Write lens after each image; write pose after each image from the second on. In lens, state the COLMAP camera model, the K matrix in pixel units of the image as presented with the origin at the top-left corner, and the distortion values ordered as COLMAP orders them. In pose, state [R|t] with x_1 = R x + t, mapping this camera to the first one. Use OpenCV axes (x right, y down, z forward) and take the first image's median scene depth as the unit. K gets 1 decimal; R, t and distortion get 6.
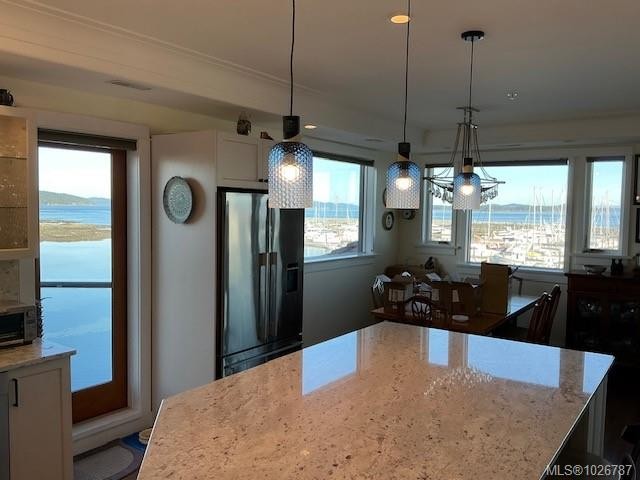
lens RADIAL K [[540.6, 0, 319.2], [0, 540.6, 244.8], [0, 0, 1]] dist [-0.004120, -0.020958]
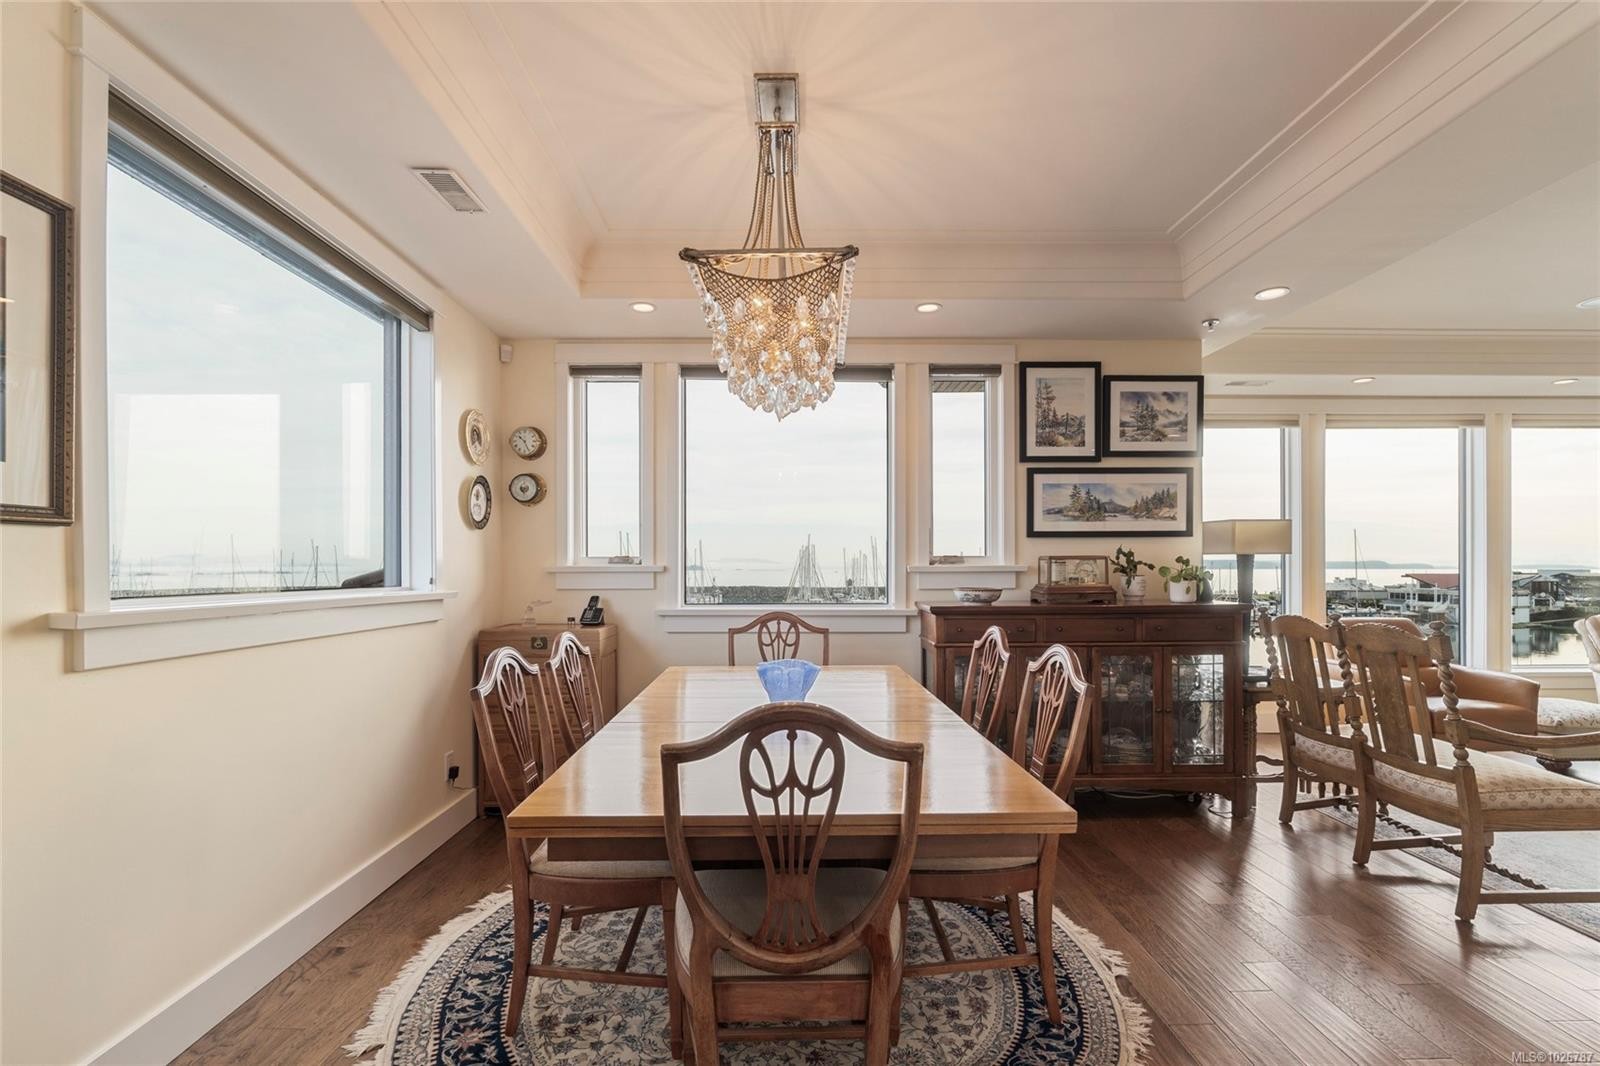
lens RADIAL K [[708.8, 0, 780.6], [0, 708.8, 562.8], [0, 0, 1]] dist [-0.006140, 0.000019]
pose [[0.819412, -0.014675, 0.573017, 0.021465], [0.057292, 0.996763, -0.056400, 0.036090], [-0.570335, 0.079044, 0.817600, 0.503297]]
